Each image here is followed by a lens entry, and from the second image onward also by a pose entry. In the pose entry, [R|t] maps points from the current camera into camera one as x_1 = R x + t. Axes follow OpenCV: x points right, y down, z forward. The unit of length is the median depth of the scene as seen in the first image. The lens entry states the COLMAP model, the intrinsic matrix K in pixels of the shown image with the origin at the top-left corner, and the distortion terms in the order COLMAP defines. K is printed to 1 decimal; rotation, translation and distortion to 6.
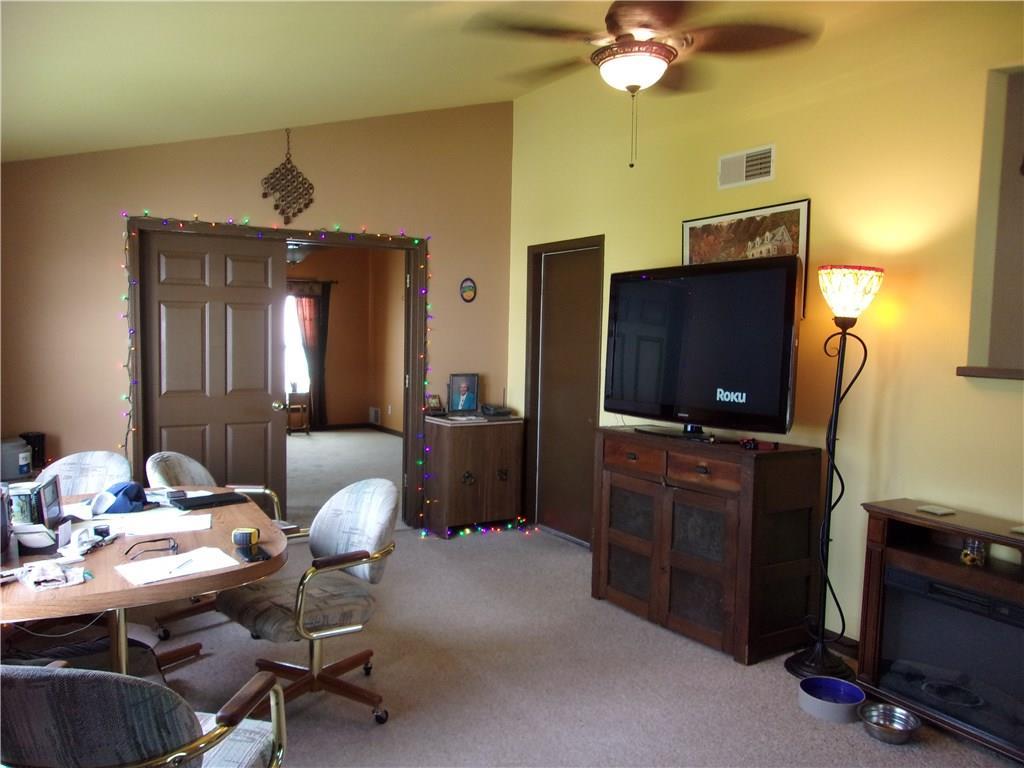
lens RADIAL K [[794.9, 0, 511.2], [0, 794.9, 389.0], [0, 0, 1]] dist [-0.005960, -0.001666]
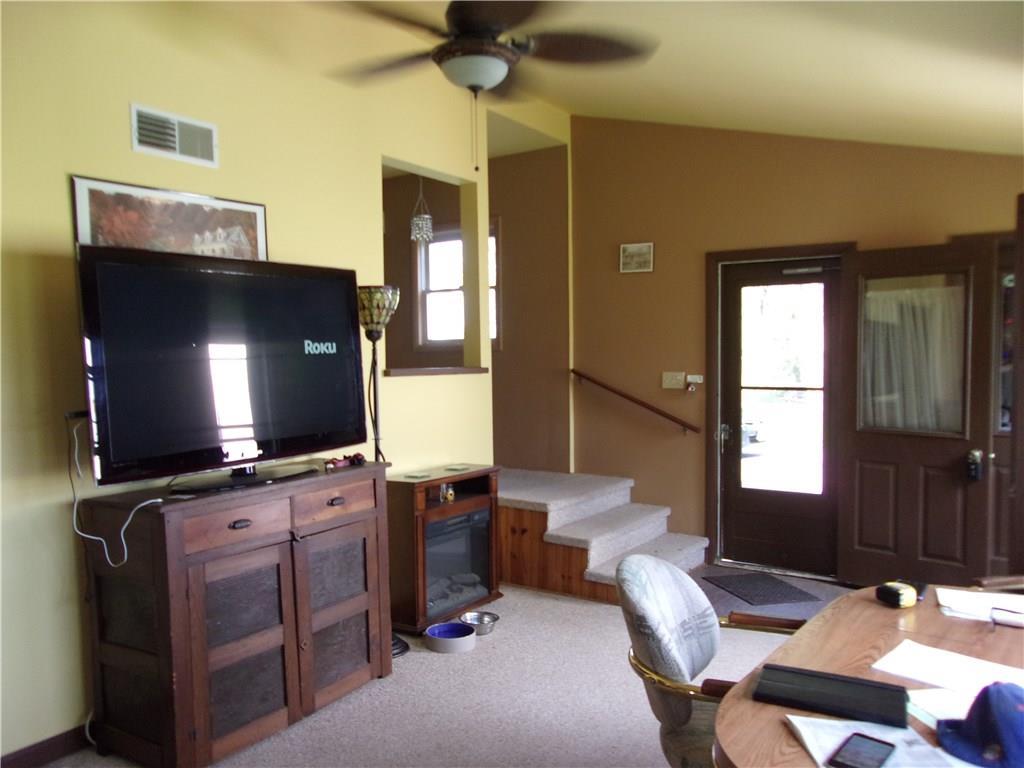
lens RADIAL K [[794.9, 0, 511.9], [0, 794.9, 384.0], [0, 0, 1]] dist [-0.005960, -0.001666]
pose [[-0.412729, -0.044296, 0.909776, -0.593076], [0.074113, 0.993872, 0.082013, -0.079310], [-0.907834, 0.101276, -0.406917, 1.089266]]
